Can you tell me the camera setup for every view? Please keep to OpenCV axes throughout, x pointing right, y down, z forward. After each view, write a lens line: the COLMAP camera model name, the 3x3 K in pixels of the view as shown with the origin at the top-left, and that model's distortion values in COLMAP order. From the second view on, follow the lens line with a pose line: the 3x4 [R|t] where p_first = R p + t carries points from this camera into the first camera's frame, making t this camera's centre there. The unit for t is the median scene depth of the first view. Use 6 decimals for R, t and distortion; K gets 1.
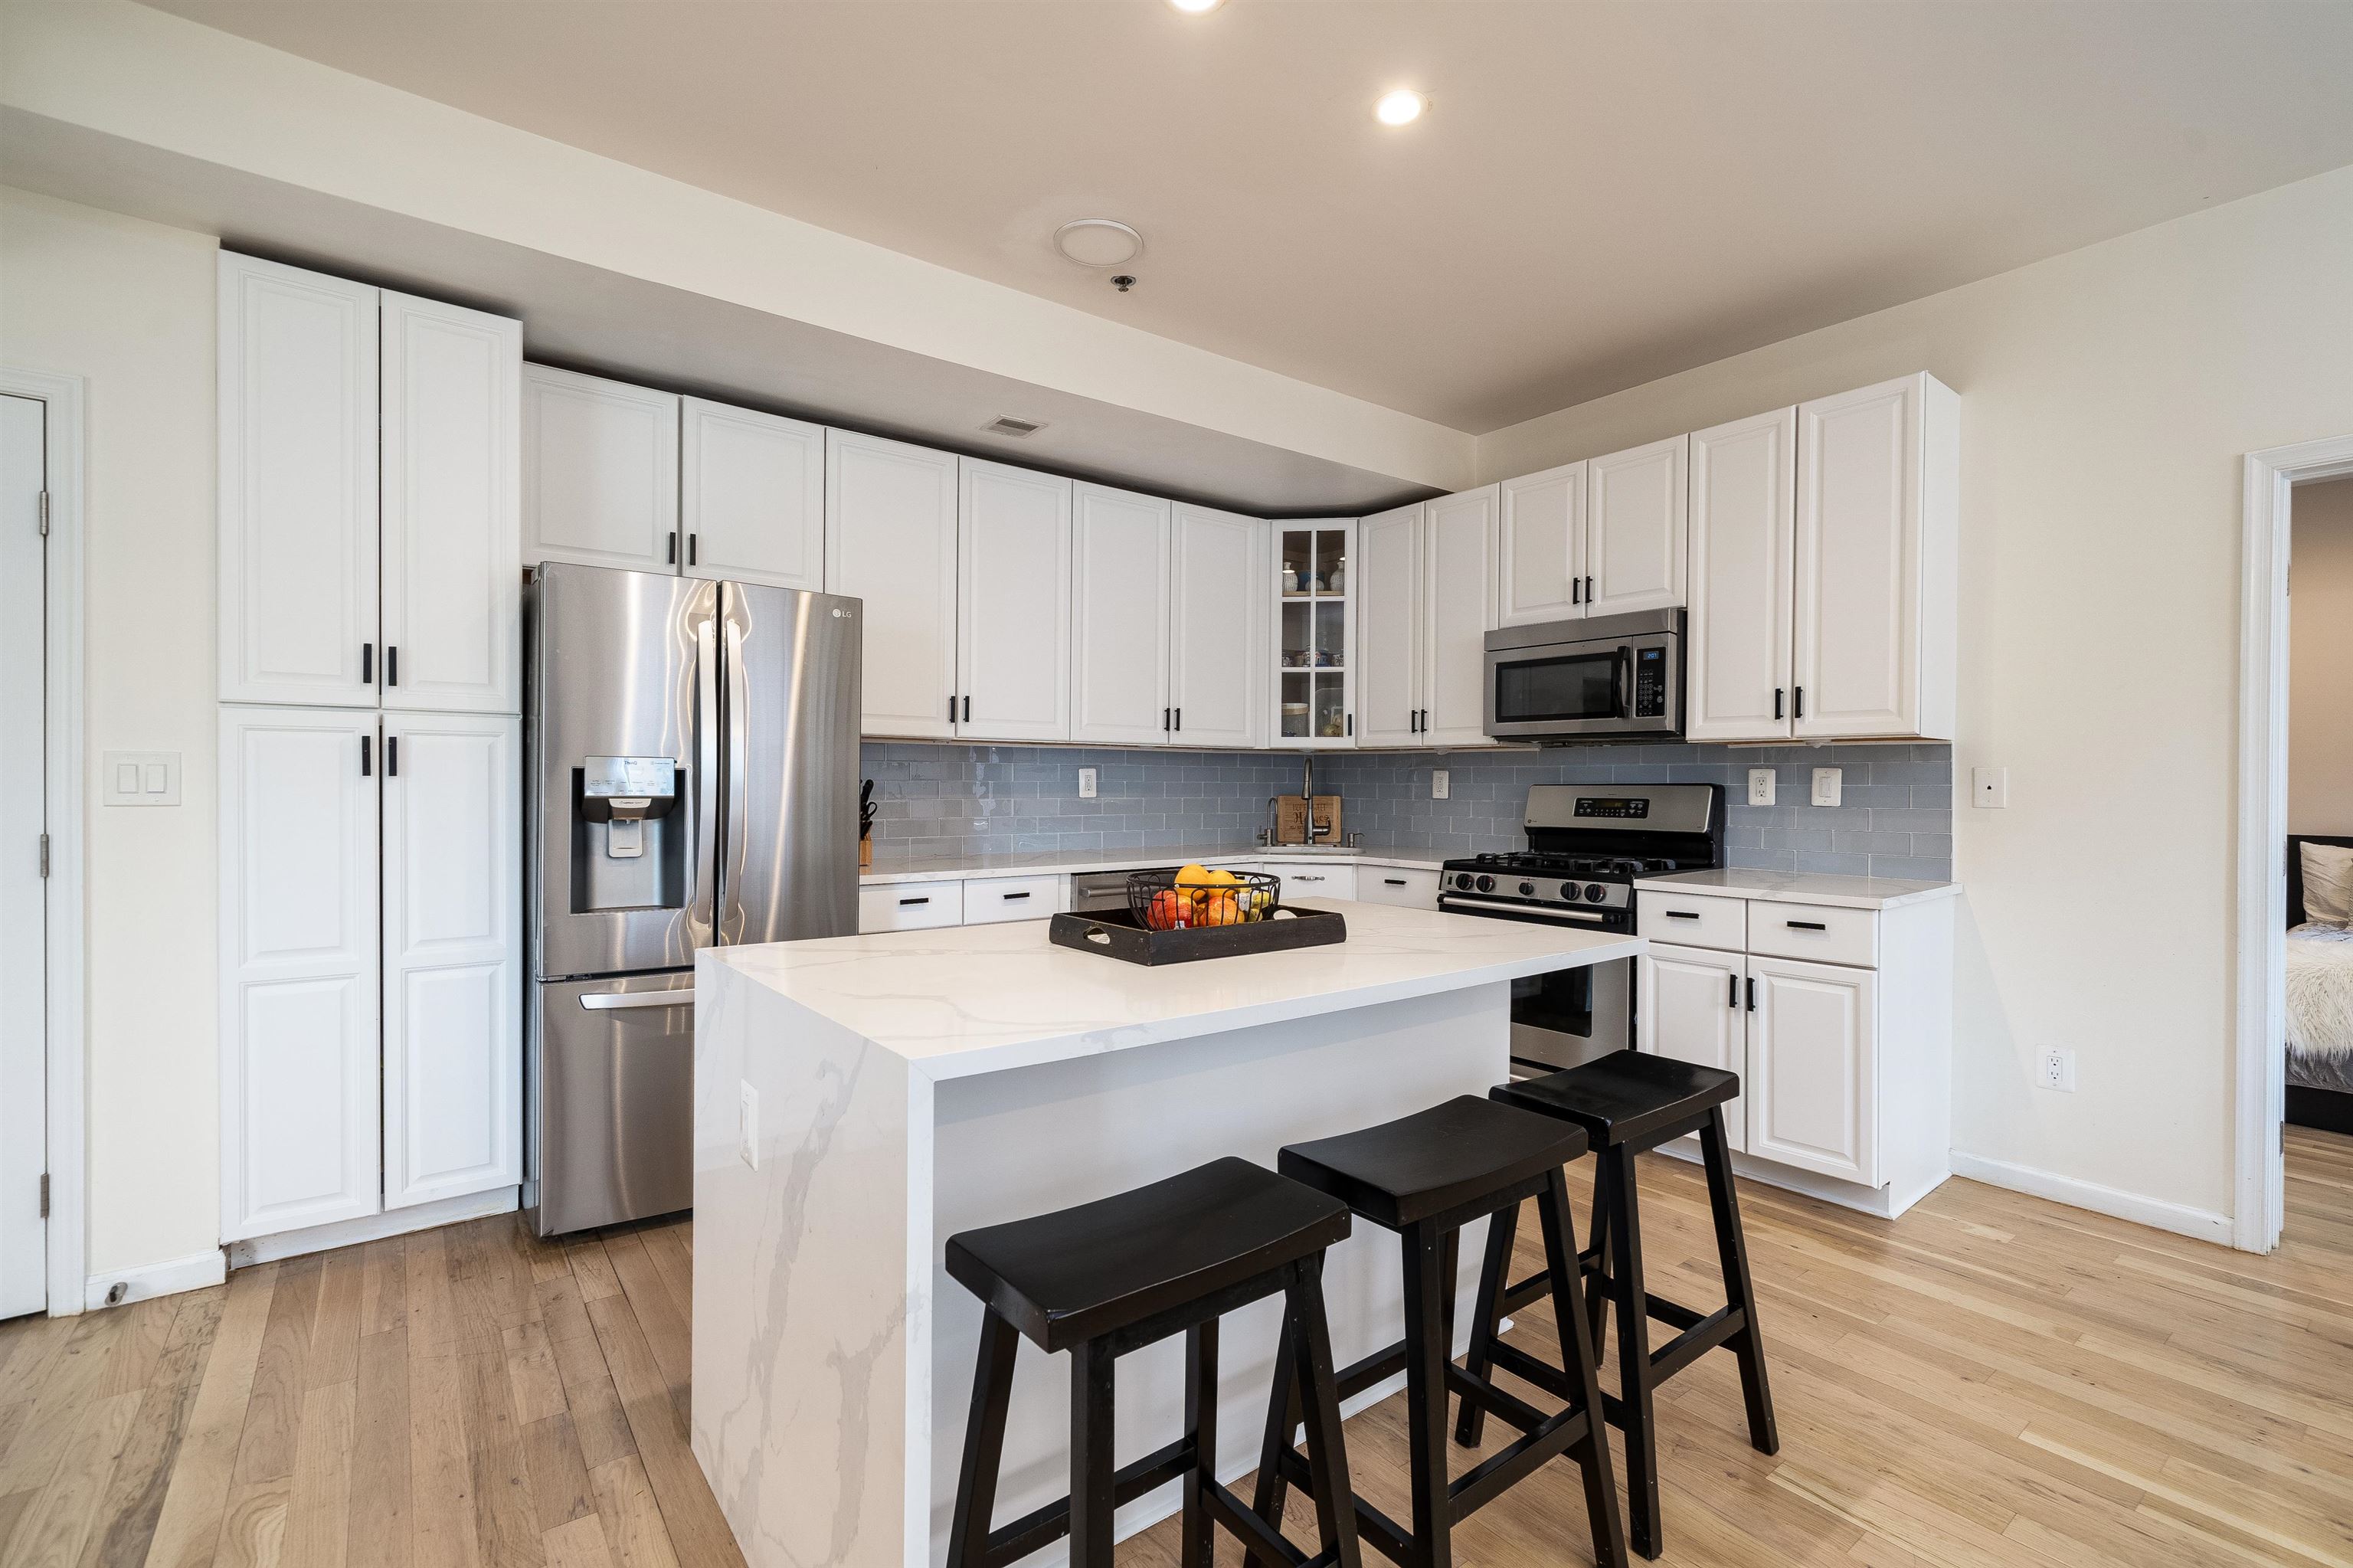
lens RADIAL K [[1039.7, 0, 1183.8], [0, 1039.7, 790.2], [0, 0, 1]] dist [0.000595, -0.000255]
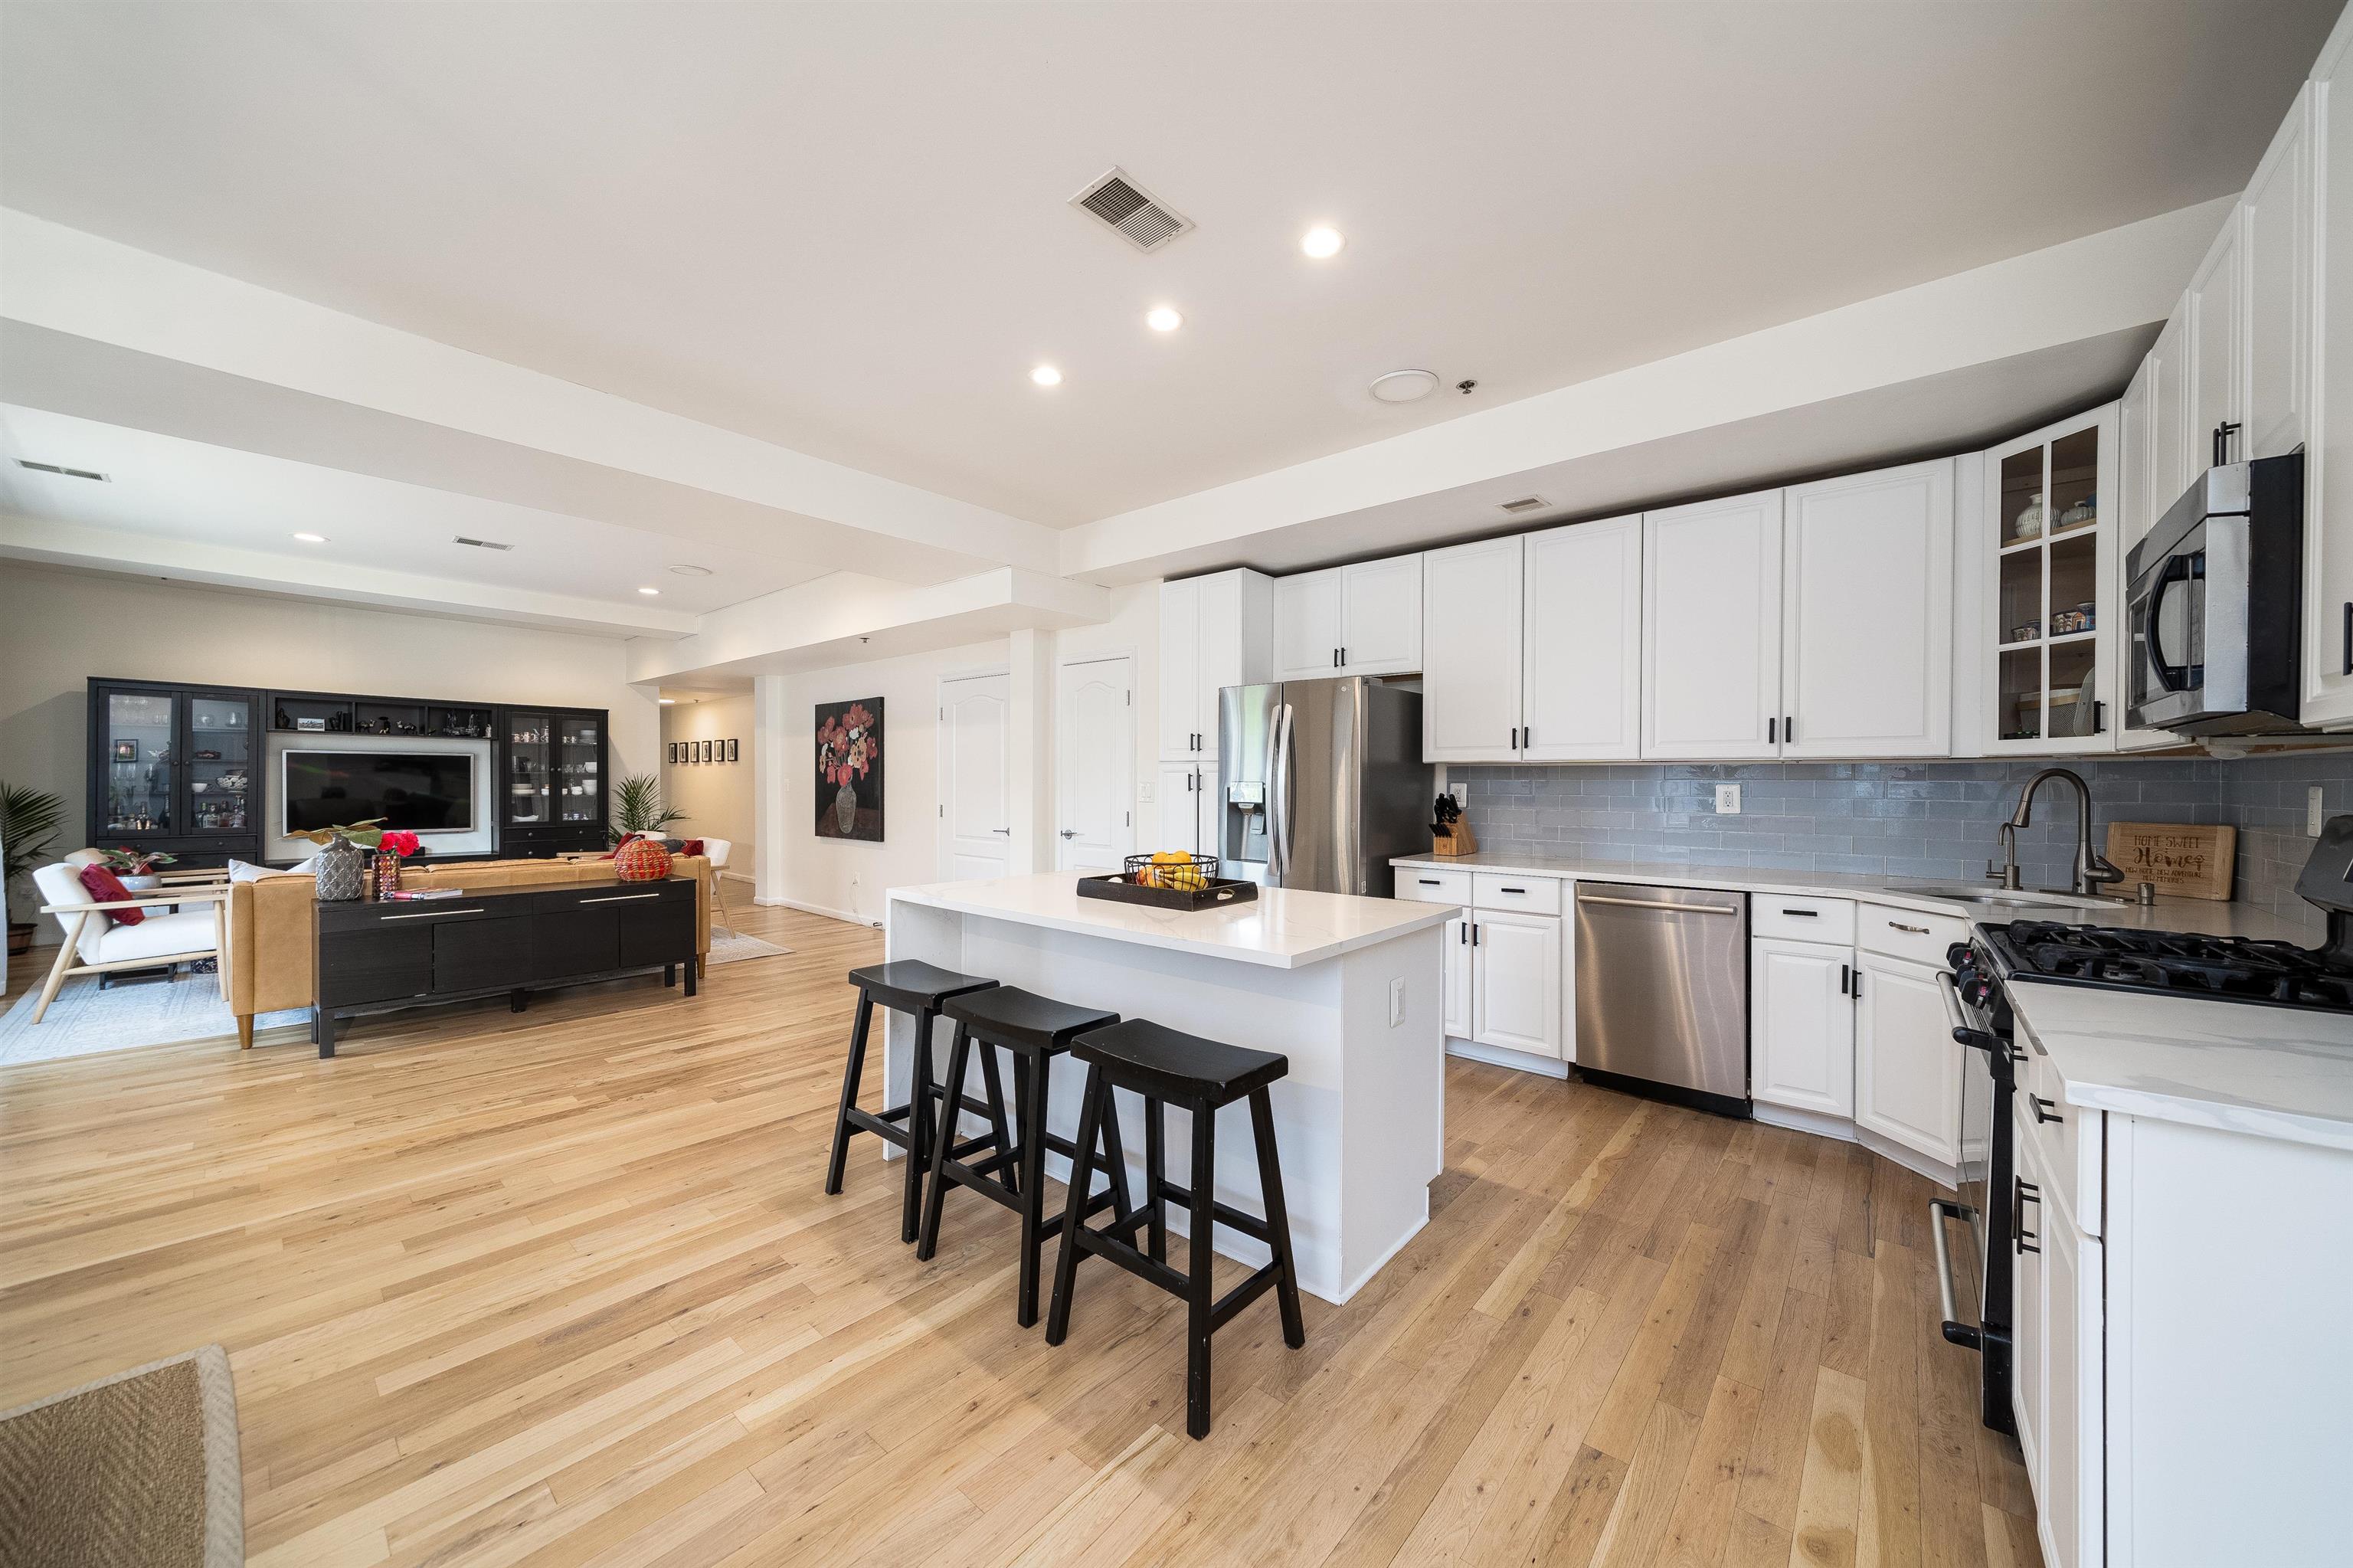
lens RADIAL K [[845.9, 0, 1183.0], [0, 845.9, 788.9], [0, 0, 1]] dist [-0.003551, -0.000160]
pose [[0.210319, 0.004055, -0.977624, 0.700737], [-0.011362, 0.999934, 0.001703, -0.014467], [0.977567, 0.010750, 0.210351, 0.397469]]
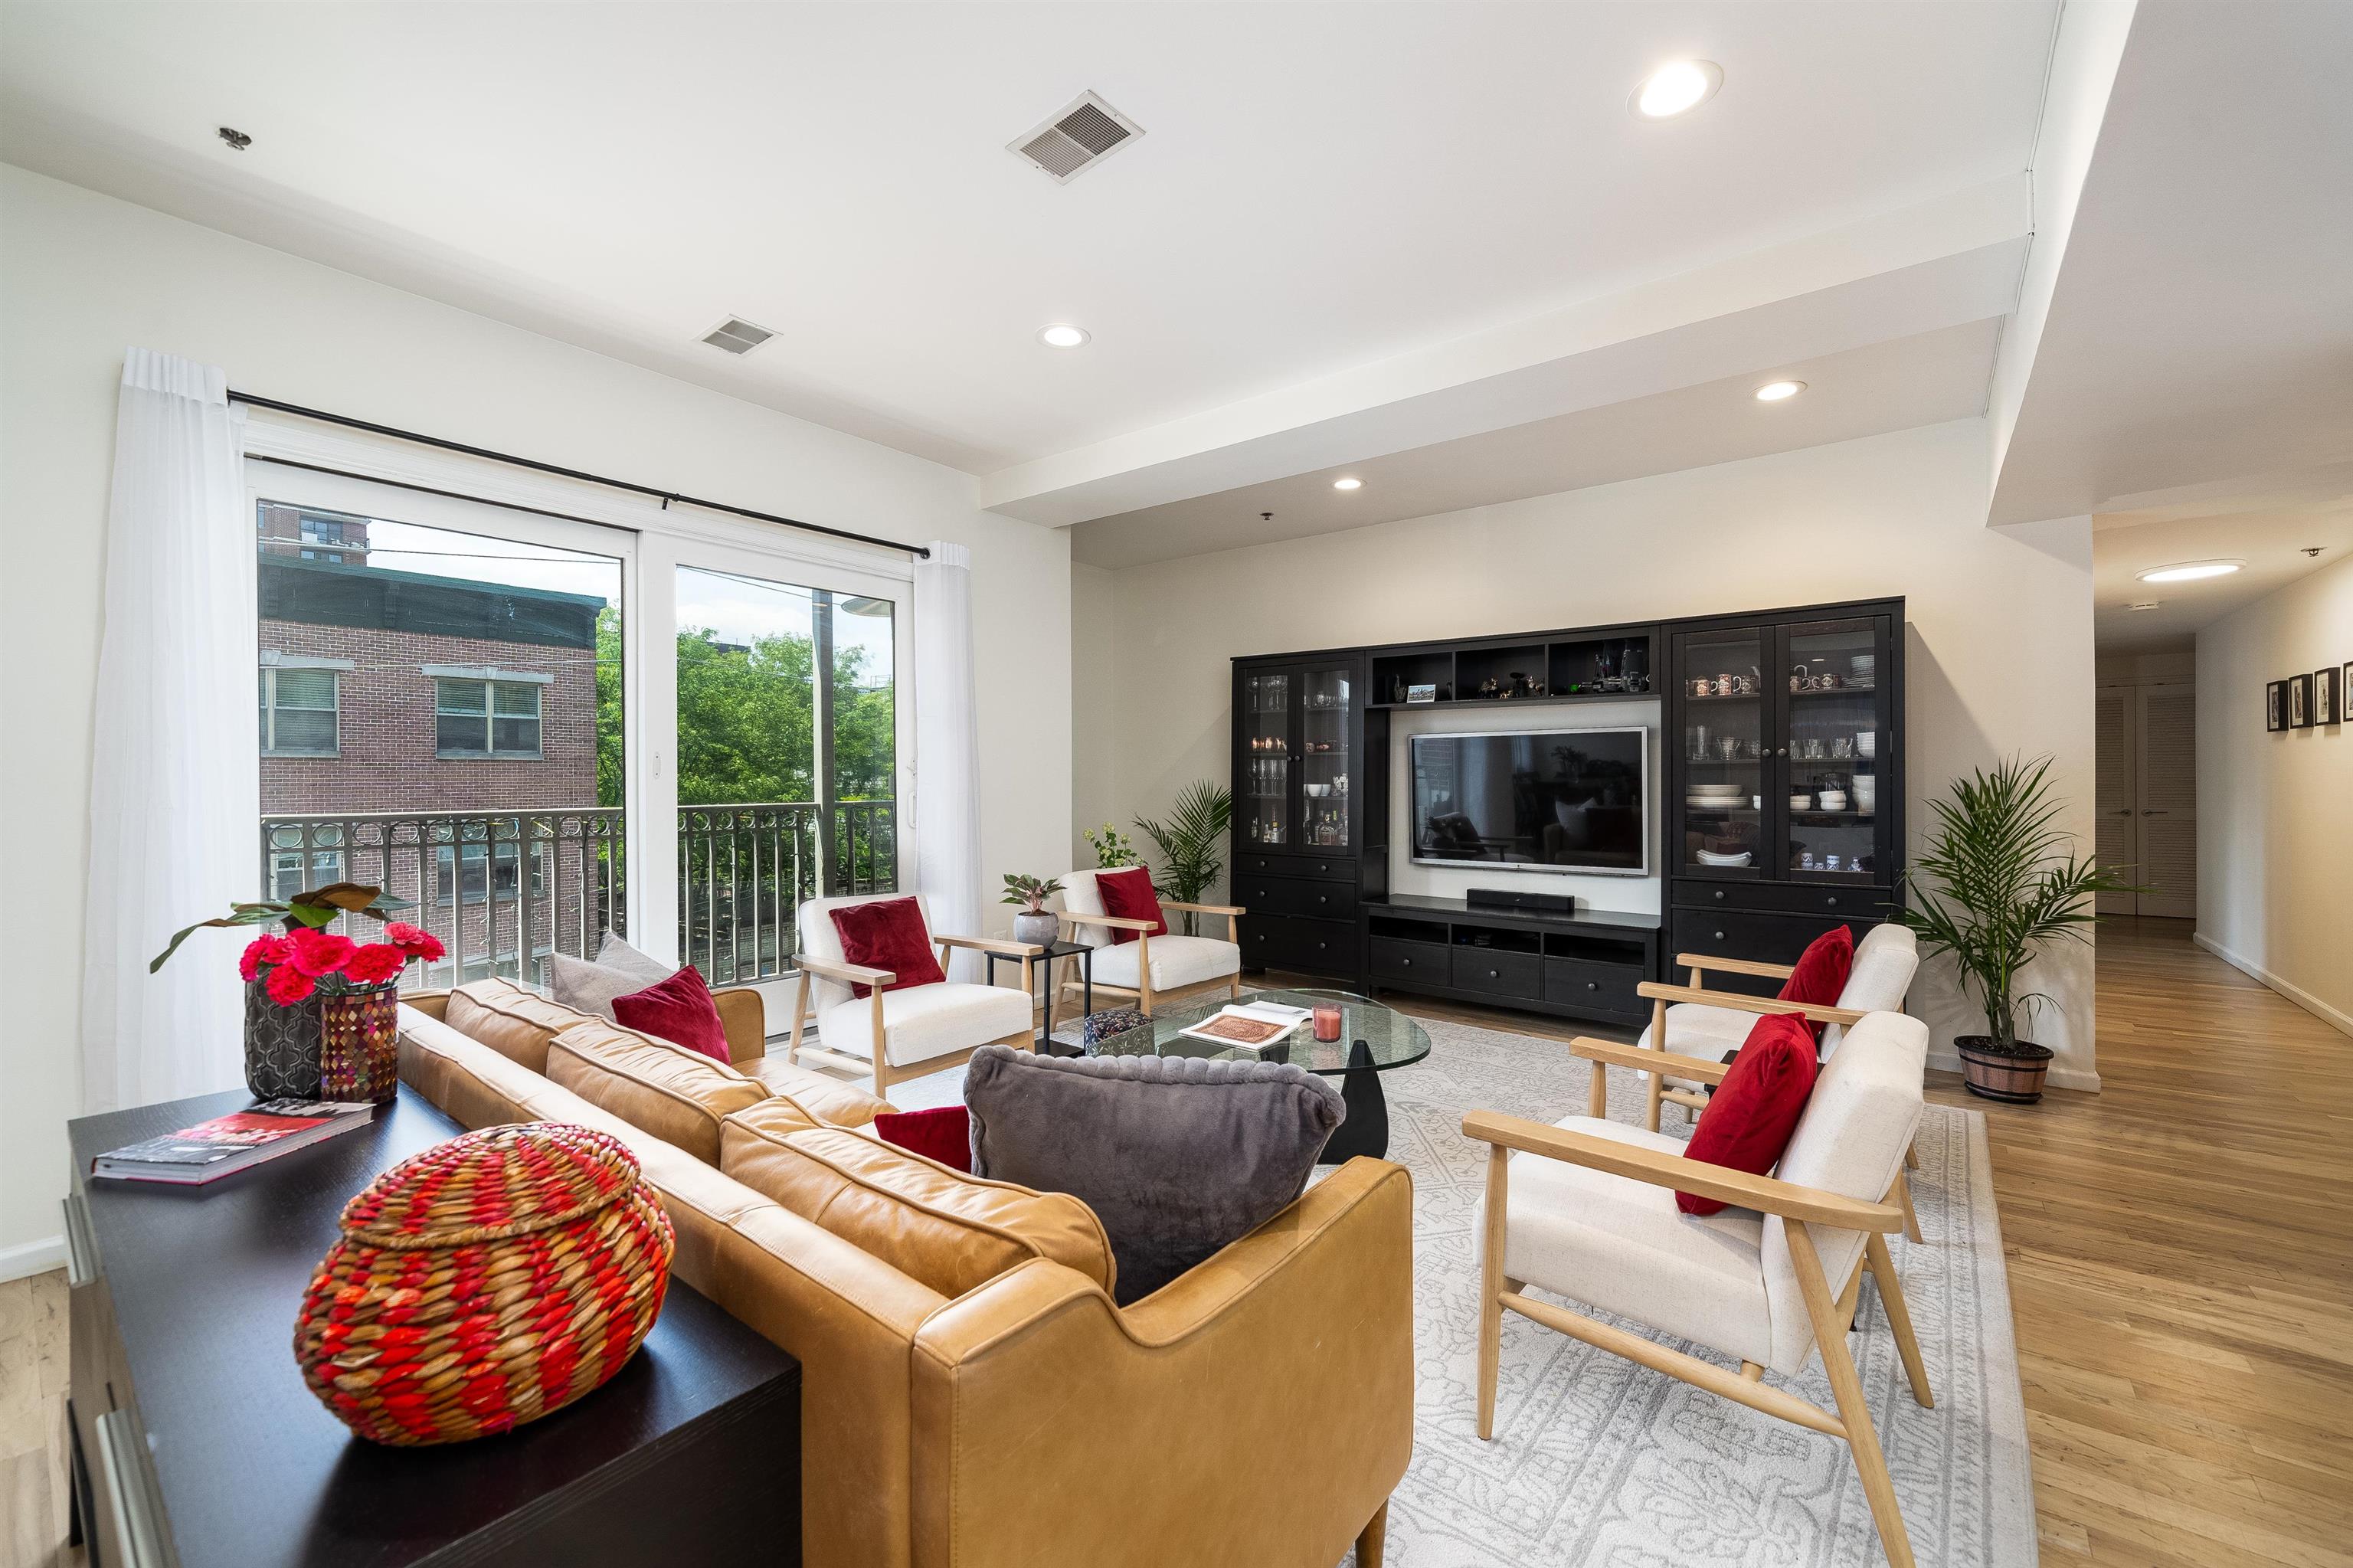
lens RADIAL K [[945.1, 0, 1218.1], [0, 945.1, 790.3], [0, 0, 1]] dist [-0.001925, 0.000034]
pose [[-0.957820, 0.004406, -0.287336, -0.829787], [0.000499, 0.999906, 0.013669, -0.012930], [0.287369, 0.012949, -0.957732, 0.125862]]
